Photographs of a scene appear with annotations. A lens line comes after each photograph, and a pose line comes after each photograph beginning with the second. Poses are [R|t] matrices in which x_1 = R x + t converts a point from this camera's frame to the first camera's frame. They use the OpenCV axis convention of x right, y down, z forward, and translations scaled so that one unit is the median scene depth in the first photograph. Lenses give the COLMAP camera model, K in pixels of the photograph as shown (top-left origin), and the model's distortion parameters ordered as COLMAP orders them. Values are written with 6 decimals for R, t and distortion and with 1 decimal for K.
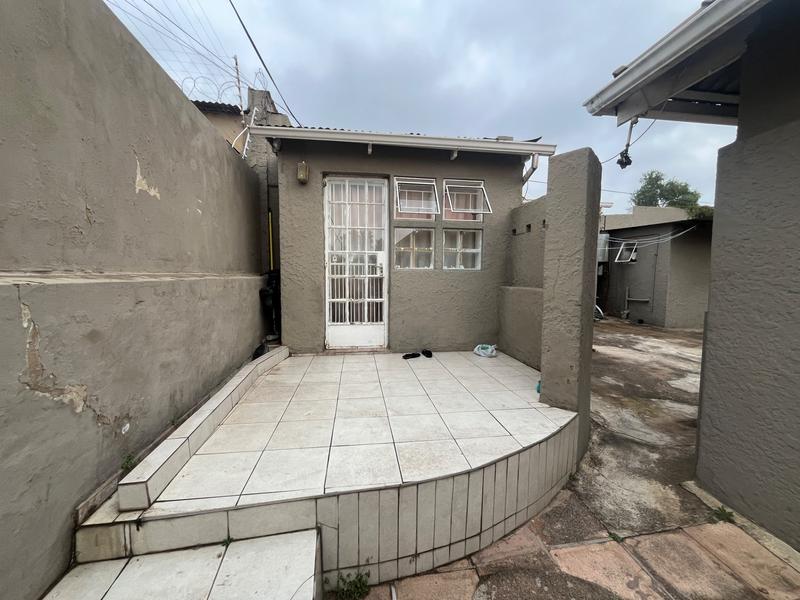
lens RADIAL K [[322.6, 0, 403.2], [0, 322.6, 300.4], [0, 0, 1]] dist [0.013643, -0.000126]
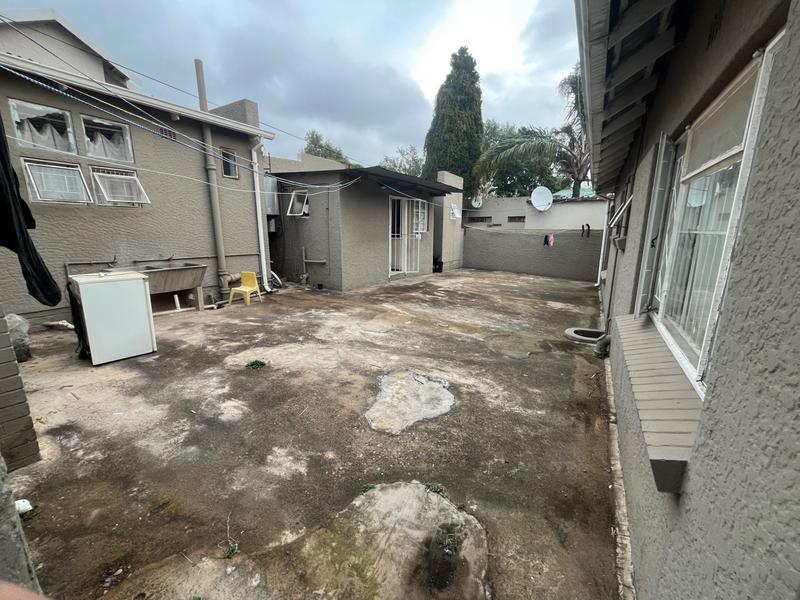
lens RADIAL K [[322.6, 0, 400.6], [0, 322.6, 296.8], [0, 0, 1]] dist [0.013643, -0.000126]
pose [[0.635931, -0.164672, 0.753973, 0.257173], [0.060019, 0.984564, 0.164411, -0.045864], [-0.769409, -0.059302, 0.635998, 0.343507]]
